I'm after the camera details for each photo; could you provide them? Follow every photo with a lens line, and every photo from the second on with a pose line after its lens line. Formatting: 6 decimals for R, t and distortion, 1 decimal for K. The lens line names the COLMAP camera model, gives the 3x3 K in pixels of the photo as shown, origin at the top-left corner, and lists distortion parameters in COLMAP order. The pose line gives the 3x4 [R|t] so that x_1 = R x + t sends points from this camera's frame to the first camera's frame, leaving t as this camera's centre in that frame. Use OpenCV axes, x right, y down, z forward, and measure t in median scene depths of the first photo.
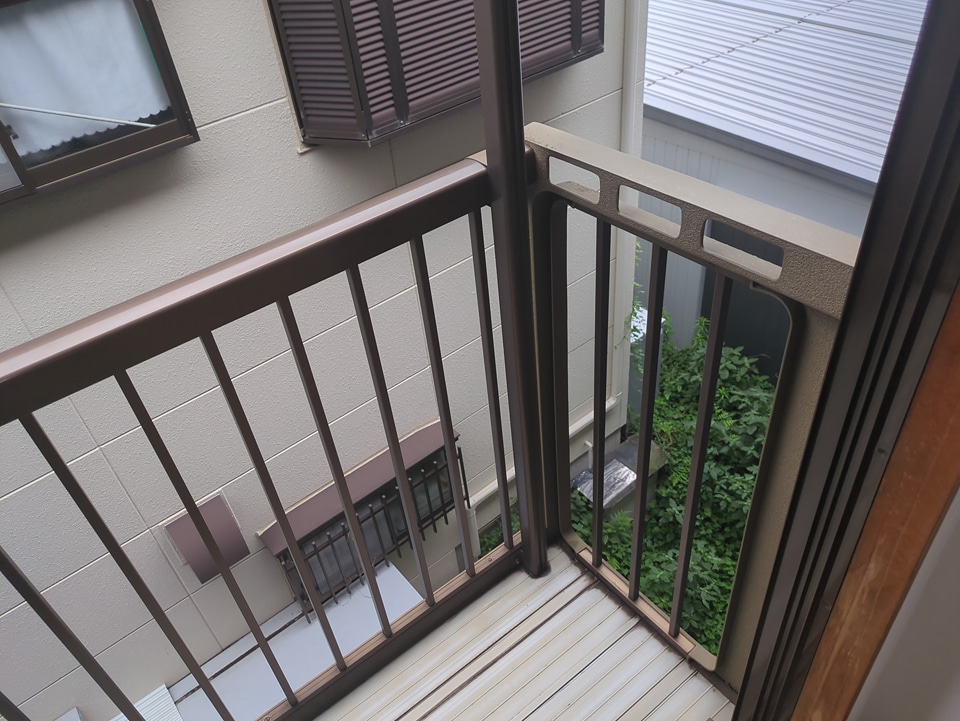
lens RADIAL K [[759.0, 0, 427.1], [0, 759.0, 360.4], [0, 0, 1]] dist [0.003878, -0.068855]
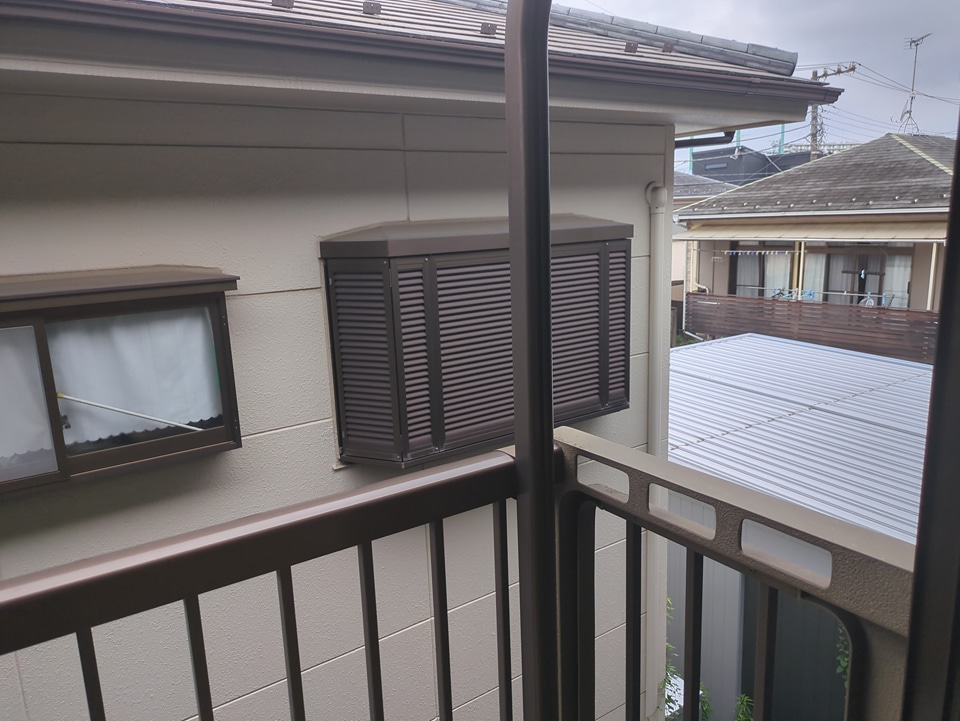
lens RADIAL K [[728.2, 0, 457.0], [0, 728.2, 361.8], [0, 0, 1]] dist [0.001379, -0.031085]
pose [[0.995164, 0.093737, -0.029353, 0.012547], [-0.095943, 0.863589, -0.494983, 0.075010], [-0.021049, 0.495406, 0.868407, 0.070264]]
